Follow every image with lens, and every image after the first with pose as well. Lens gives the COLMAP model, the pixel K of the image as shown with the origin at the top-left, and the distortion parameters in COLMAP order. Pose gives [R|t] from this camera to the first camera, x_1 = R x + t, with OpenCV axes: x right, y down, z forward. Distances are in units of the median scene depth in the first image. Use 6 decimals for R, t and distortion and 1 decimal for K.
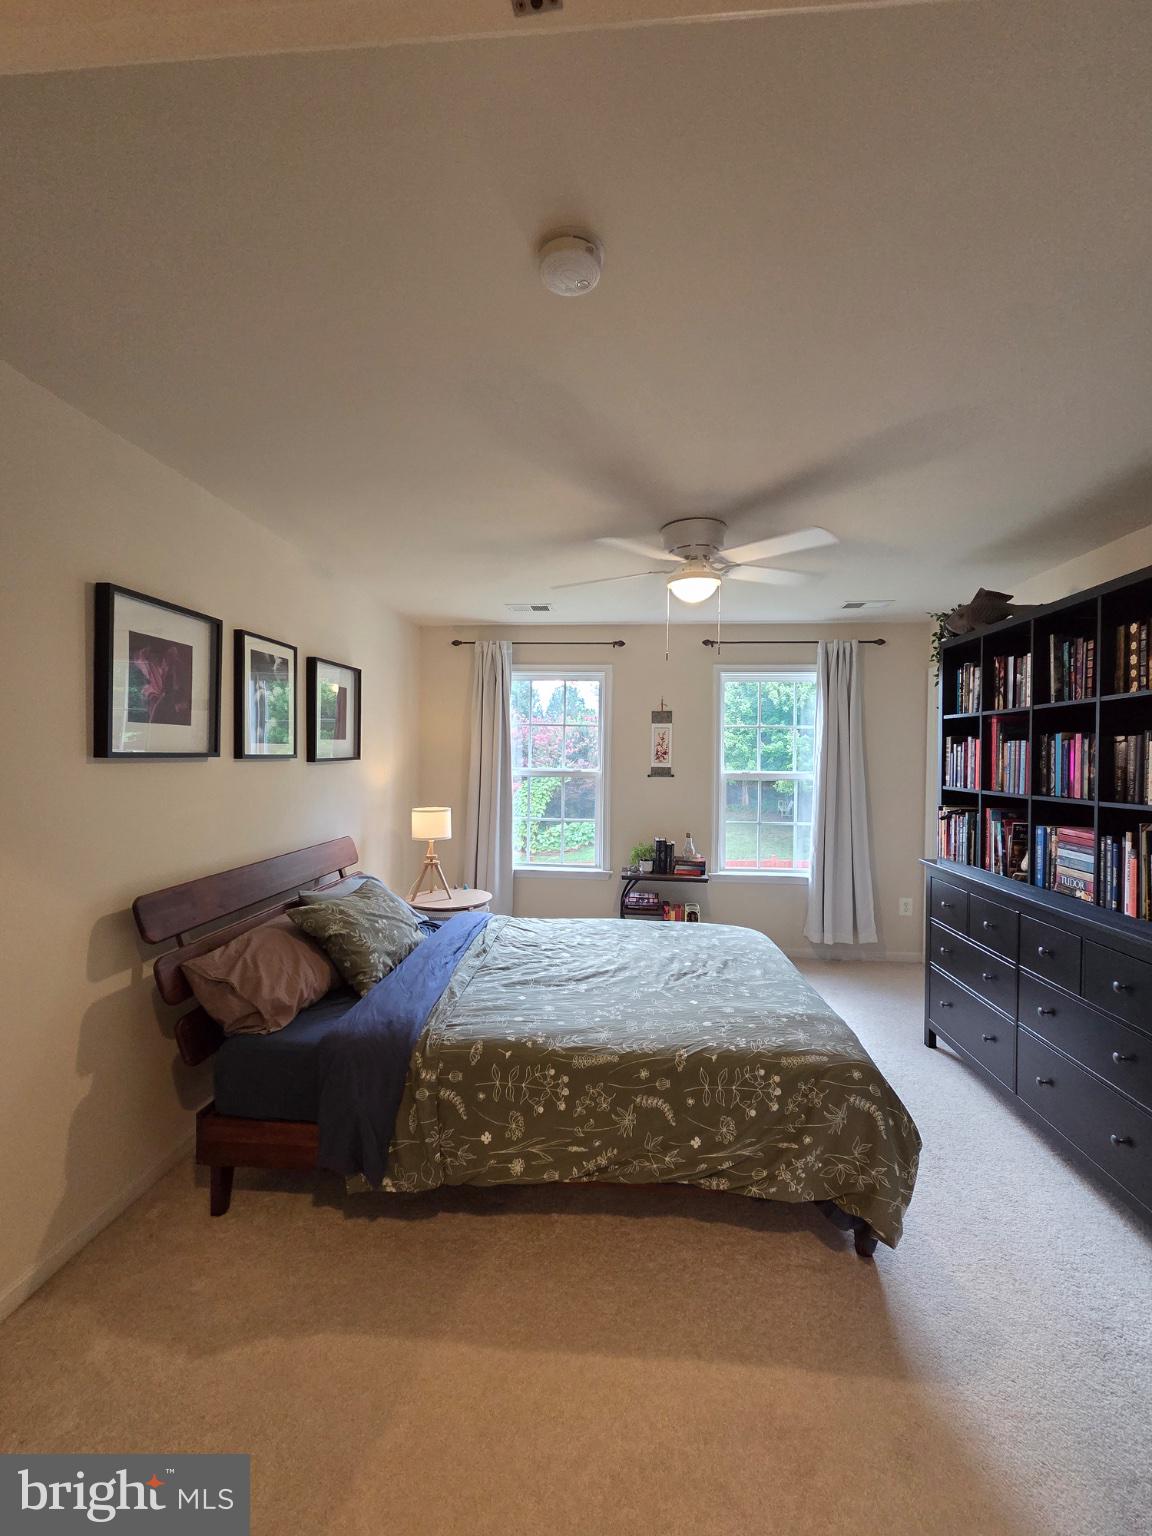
lens RADIAL K [[627.1, 0, 576.0], [0, 627.1, 768.0], [0, 0, 1]] dist [0.002473, 0.000054]
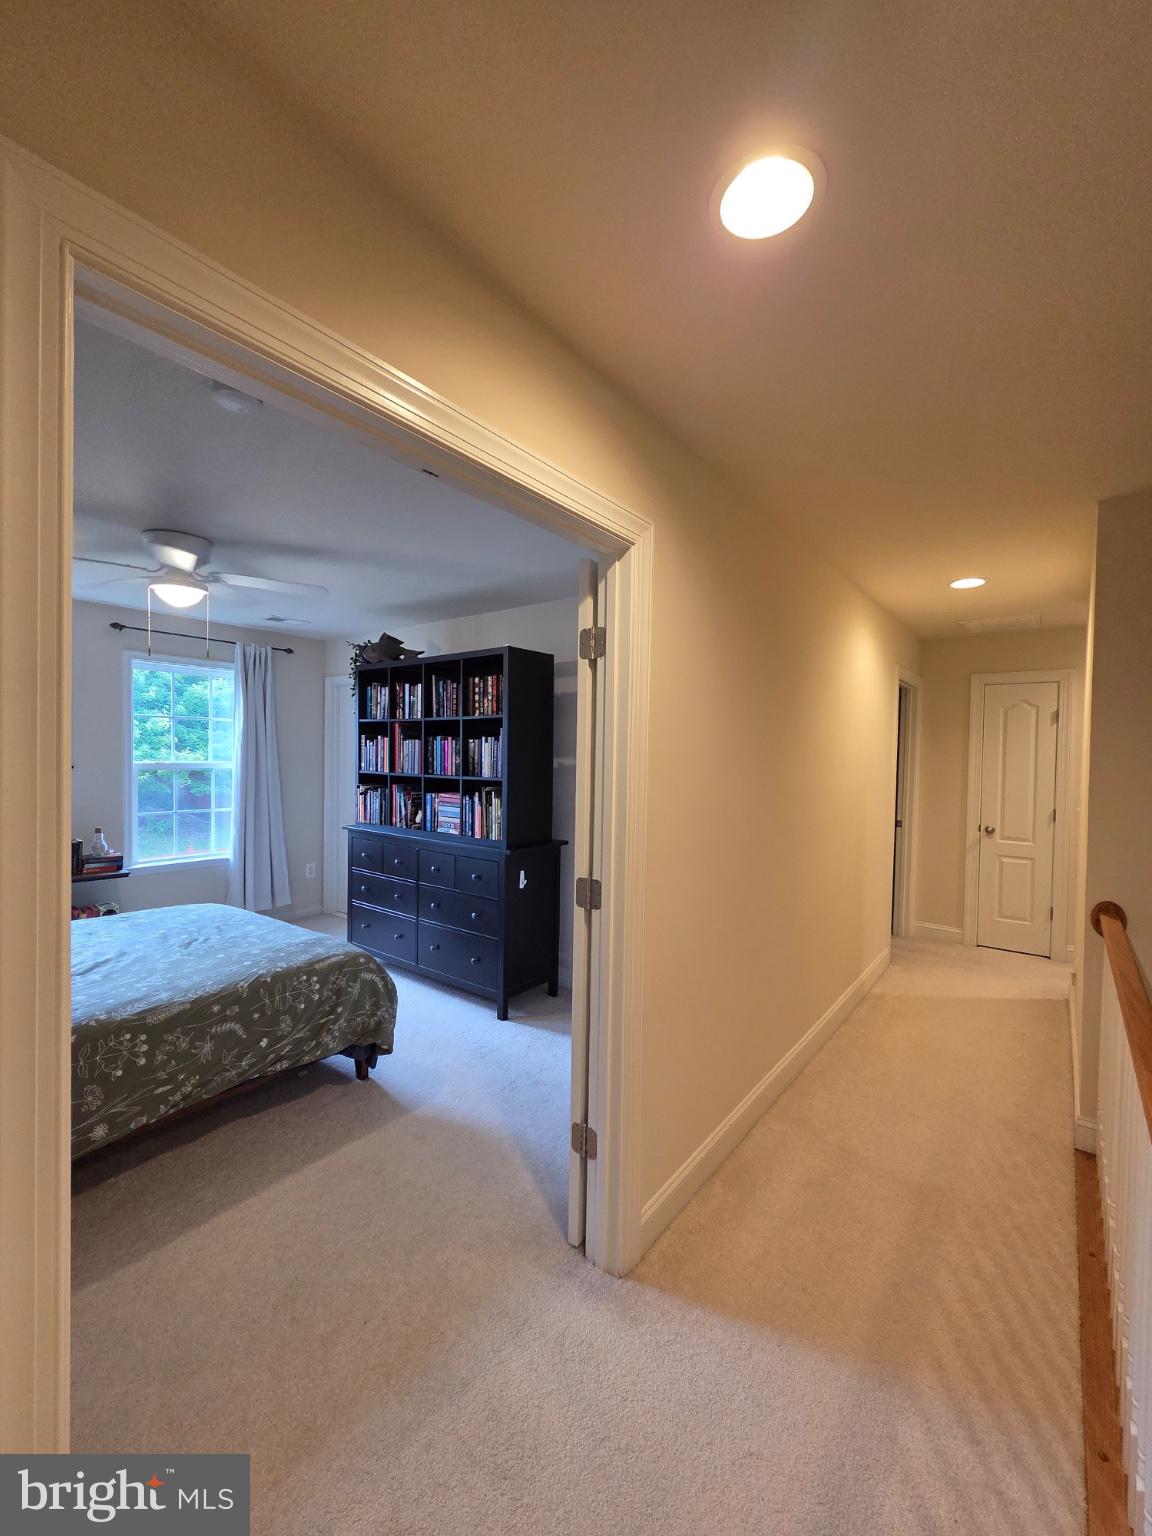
lens RADIAL K [[627.1, 0, 576.0], [0, 627.1, 768.0], [0, 0, 1]] dist [0.002473, 0.000054]
pose [[0.549324, -0.019110, 0.835391, -0.420187], [0.003279, 0.999780, 0.020715, -0.005226], [-0.835603, -0.008640, 0.549266, -0.209558]]
